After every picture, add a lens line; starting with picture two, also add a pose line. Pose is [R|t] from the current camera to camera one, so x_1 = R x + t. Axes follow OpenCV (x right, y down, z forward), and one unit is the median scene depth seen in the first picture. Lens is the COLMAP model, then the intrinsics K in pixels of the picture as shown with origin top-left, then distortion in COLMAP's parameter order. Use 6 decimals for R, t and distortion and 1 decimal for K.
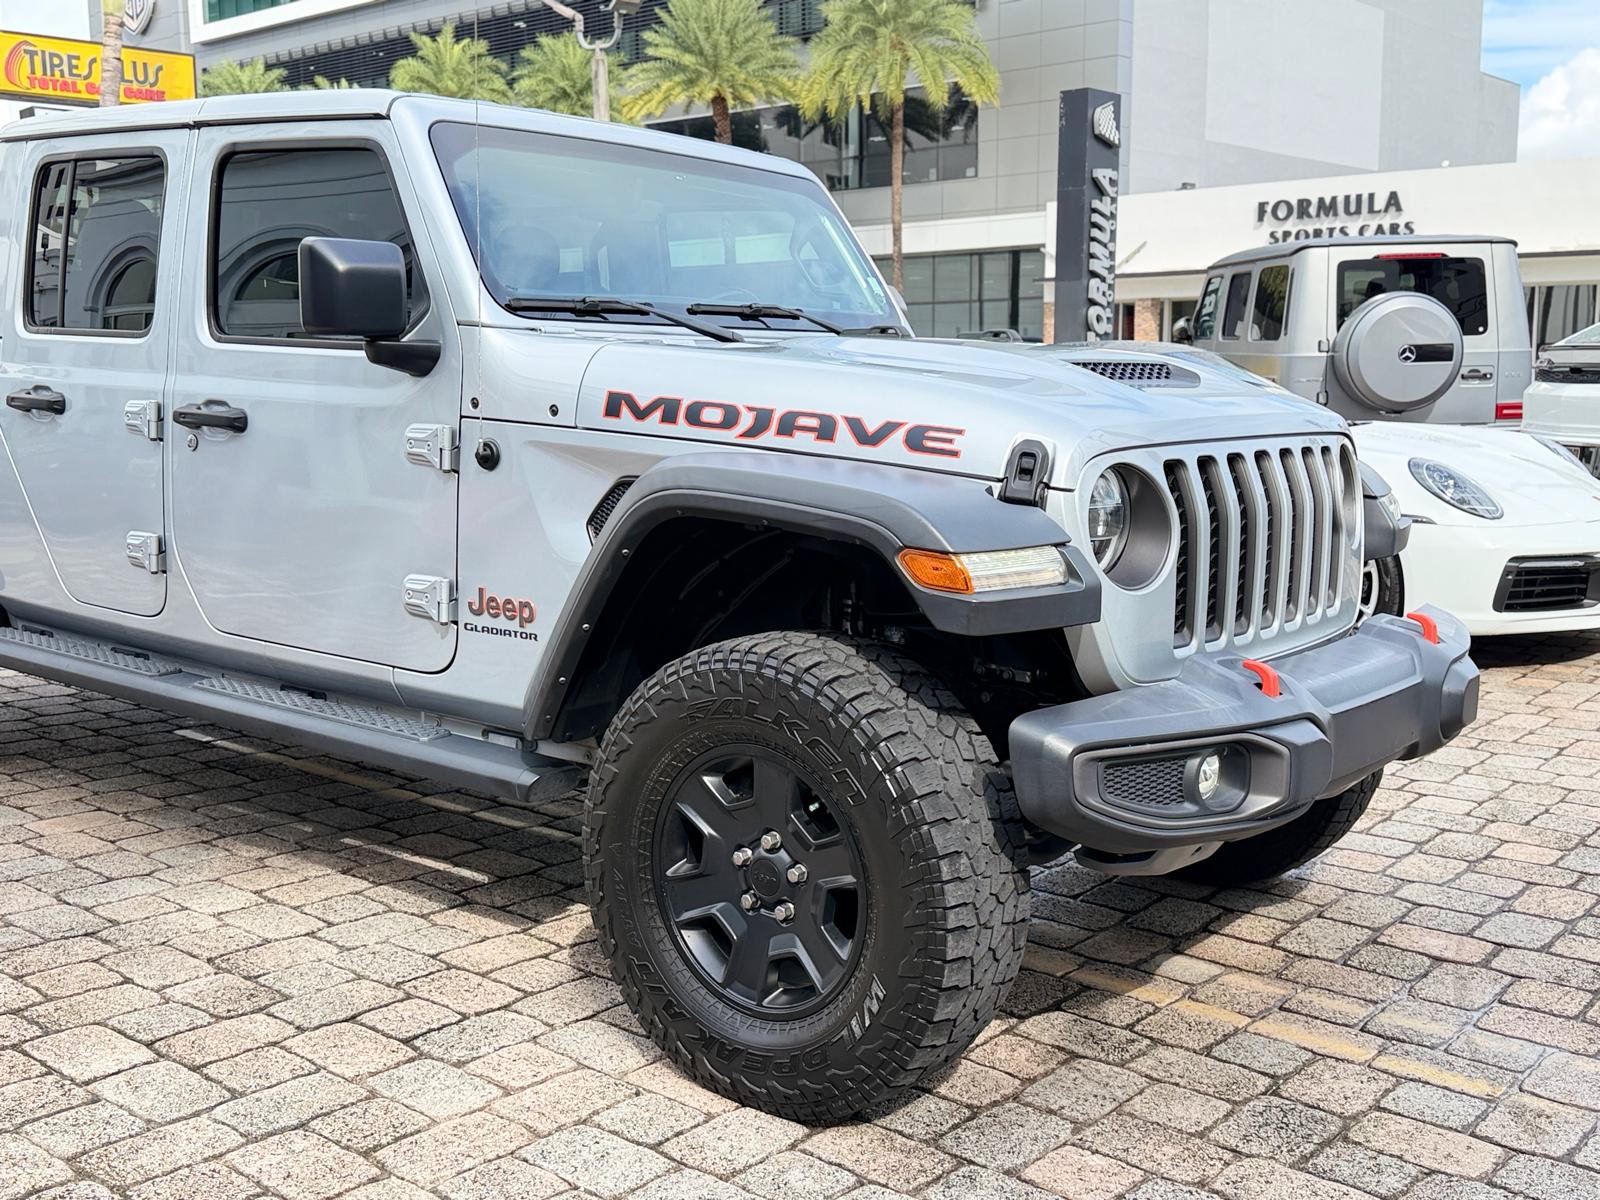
lens RADIAL K [[1688.4, 0, 796.5], [0, 1688.4, 603.4], [0, 0, 1]] dist [0.181971, -0.397819]
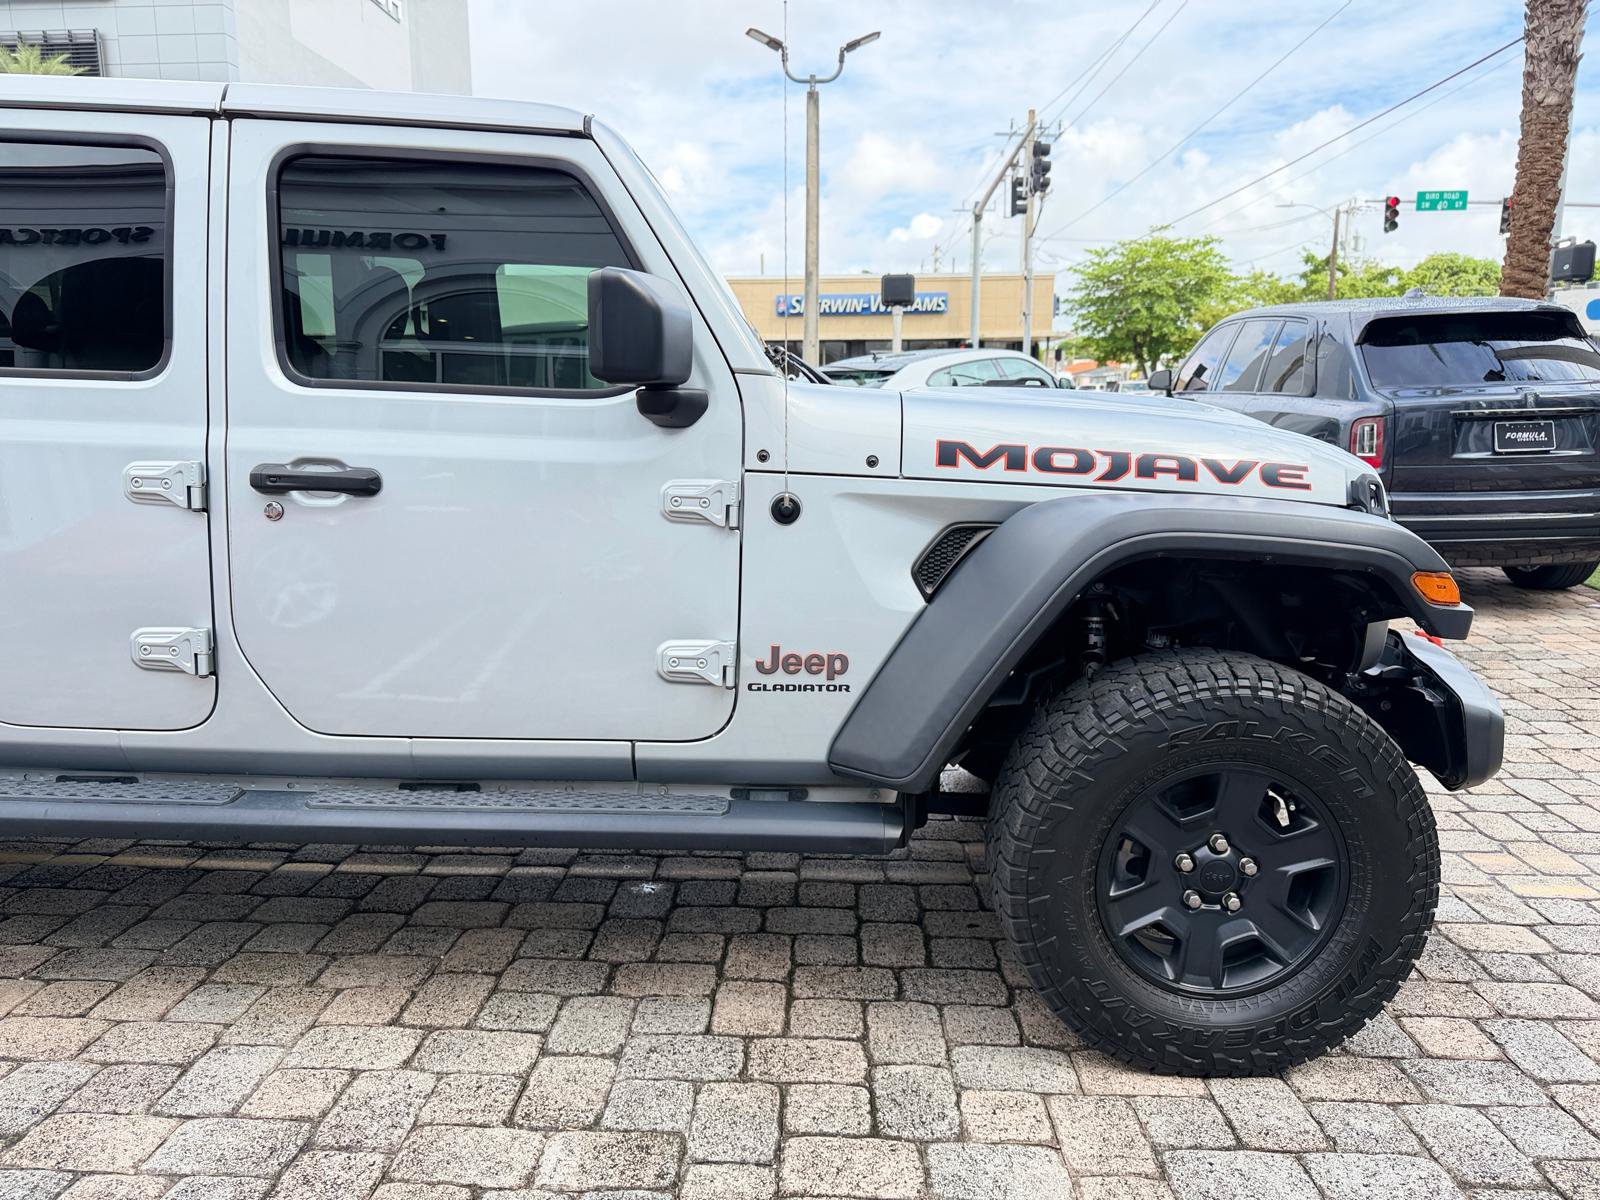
lens RADIAL K [[1136.6, 0, 803.8], [0, 1136.6, 601.8], [0, 0, 1]] dist [0.039496, -0.047793]
pose [[0.784273, -0.104230, 0.611597, -0.526795], [0.084597, 0.994546, 0.061012, -0.067556], [-0.614621, 0.003889, 0.788813, 0.451004]]
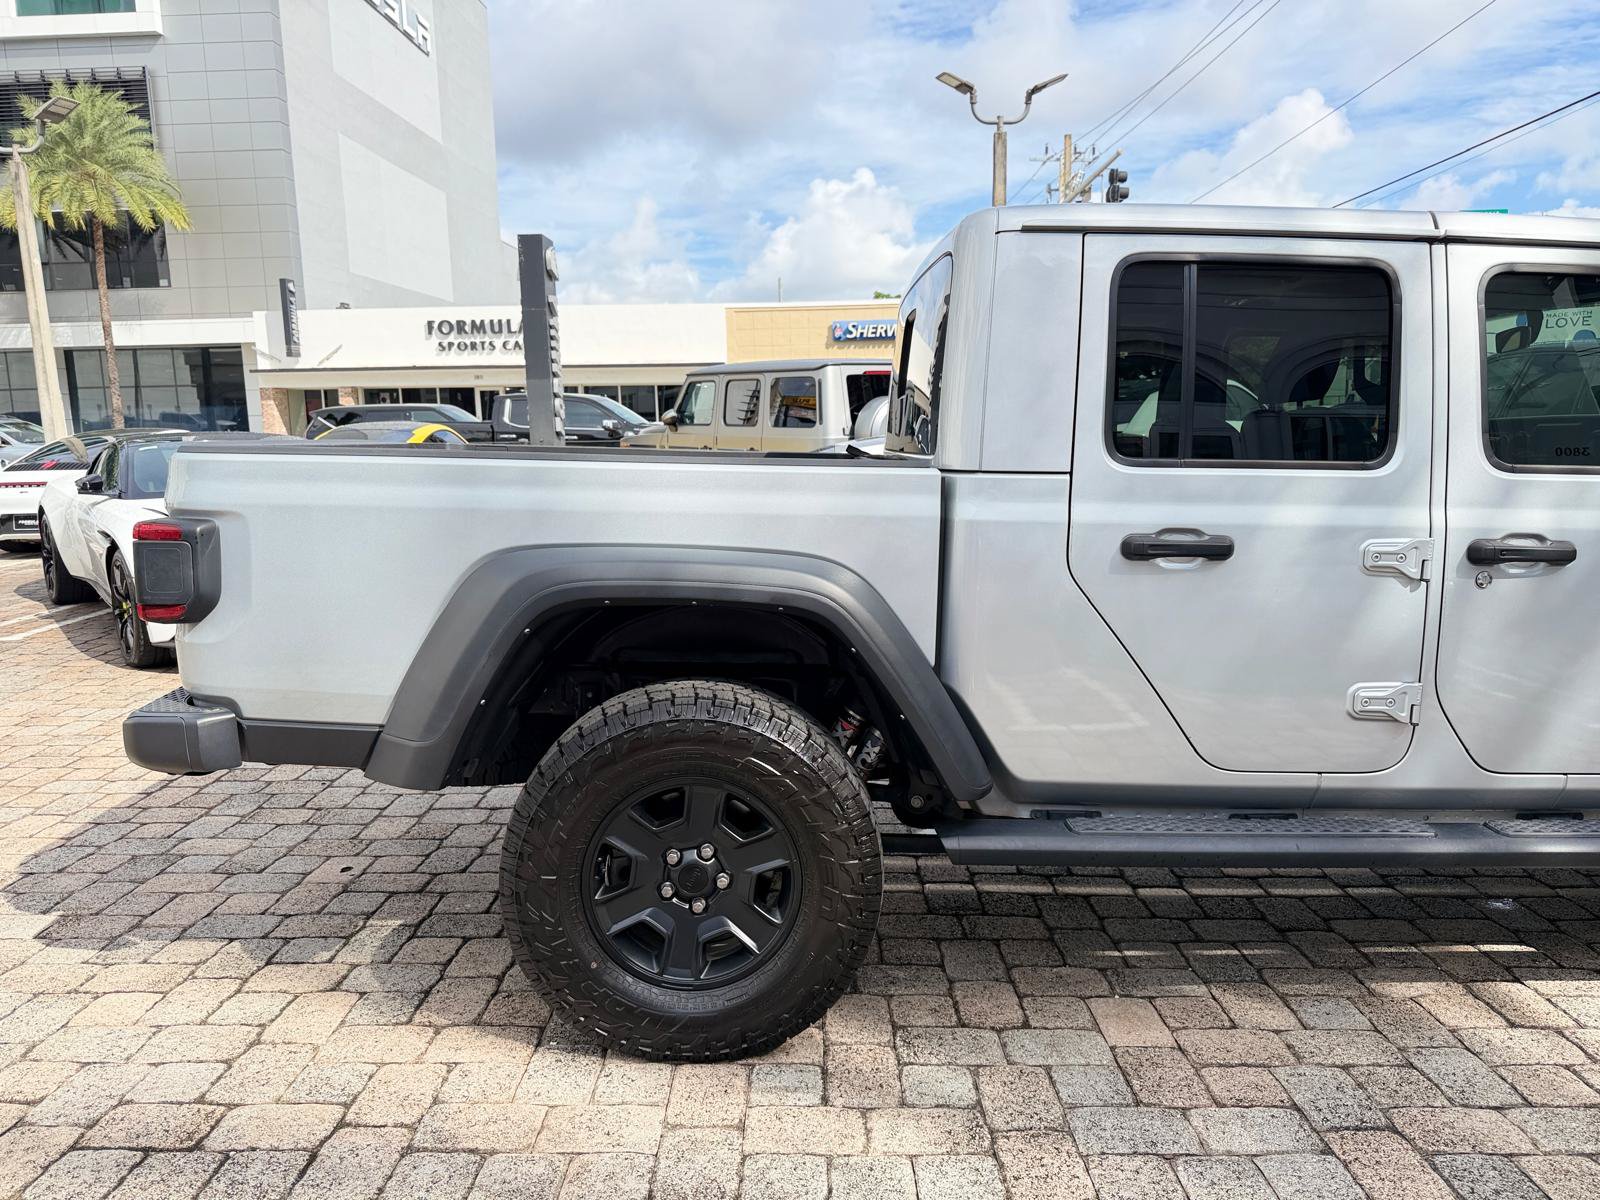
lens RADIAL K [[1132.6, 0, 806.7], [0, 1132.6, 596.8], [0, 0, 1]] dist [0.075128, -0.102088]
pose [[0.770256, -0.107001, 0.628694, -1.107362], [0.103085, 0.993750, 0.042836, -0.160469], [-0.629348, 0.031814, 0.776472, 0.803181]]
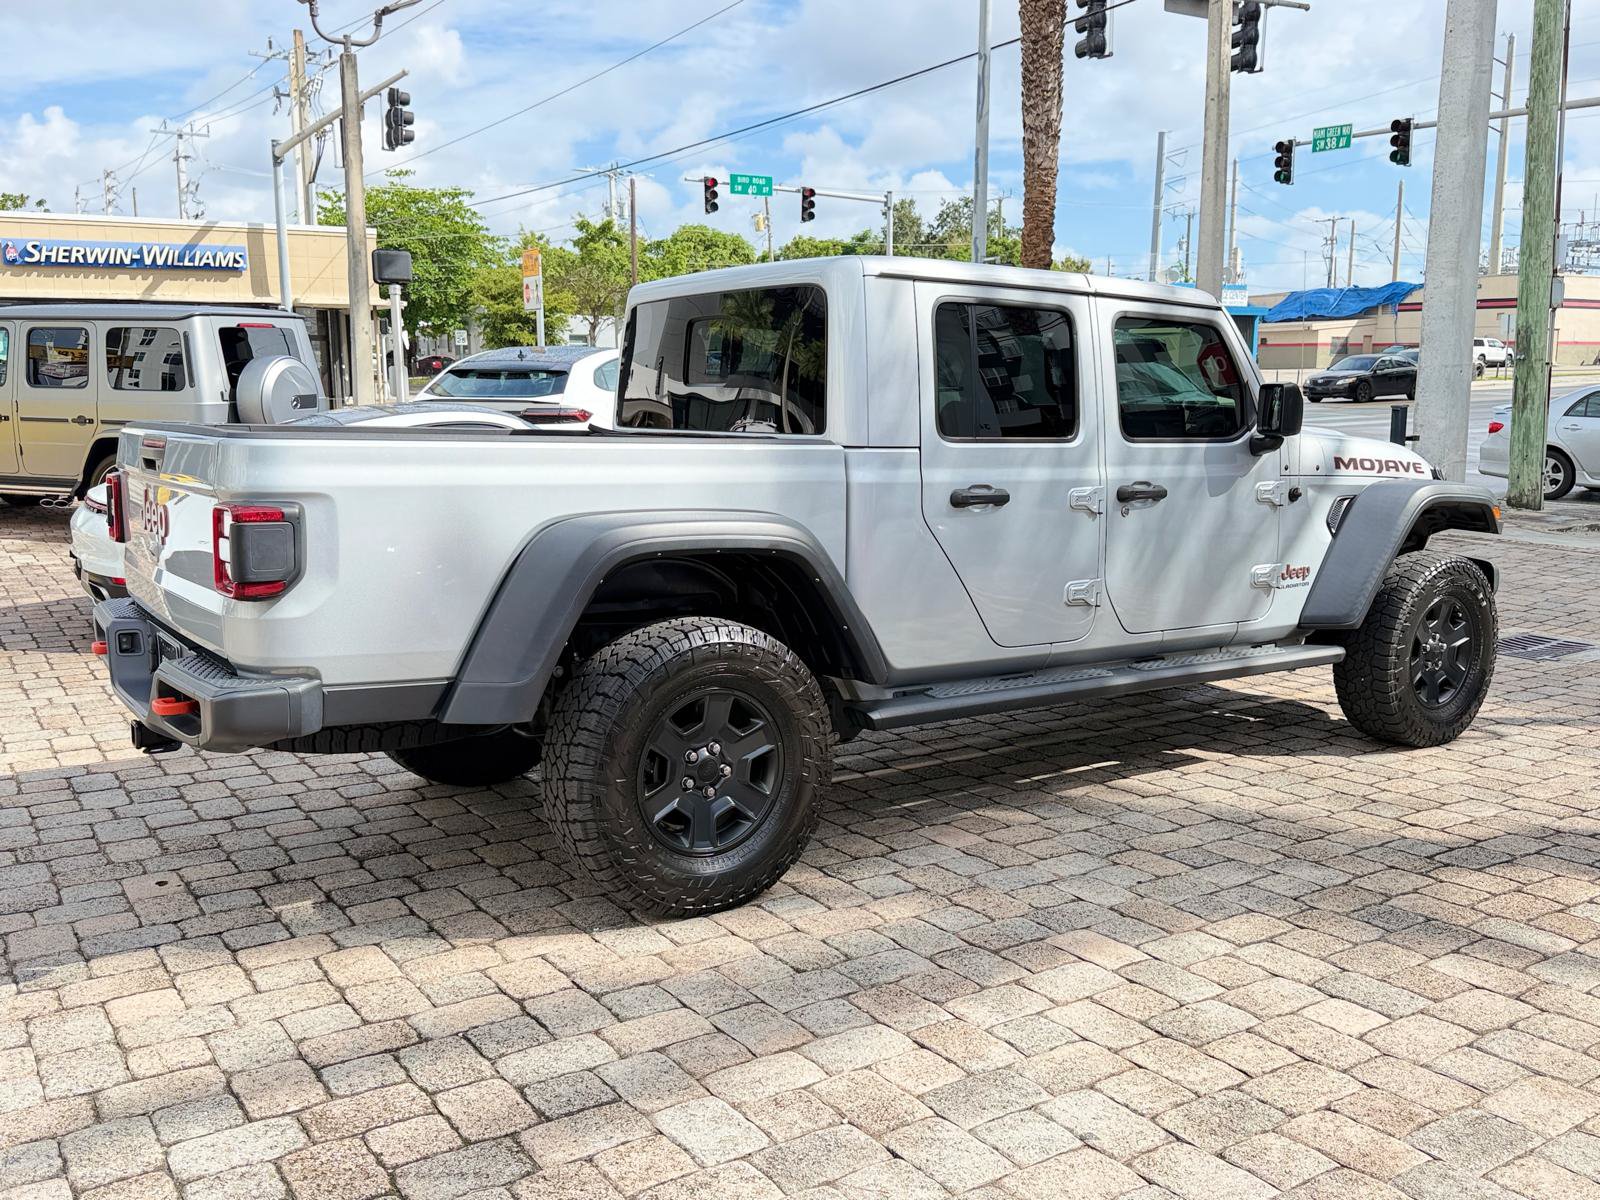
lens RADIAL K [[1375.5, 0, 803.3], [0, 1375.5, 593.7], [0, 0, 1]] dist [0.148394, -0.289729]
pose [[0.289516, -0.149025, 0.945501, -1.695738], [0.135649, 0.984224, 0.113592, -0.212316], [-0.947513, 0.095370, 0.305163, 0.972896]]
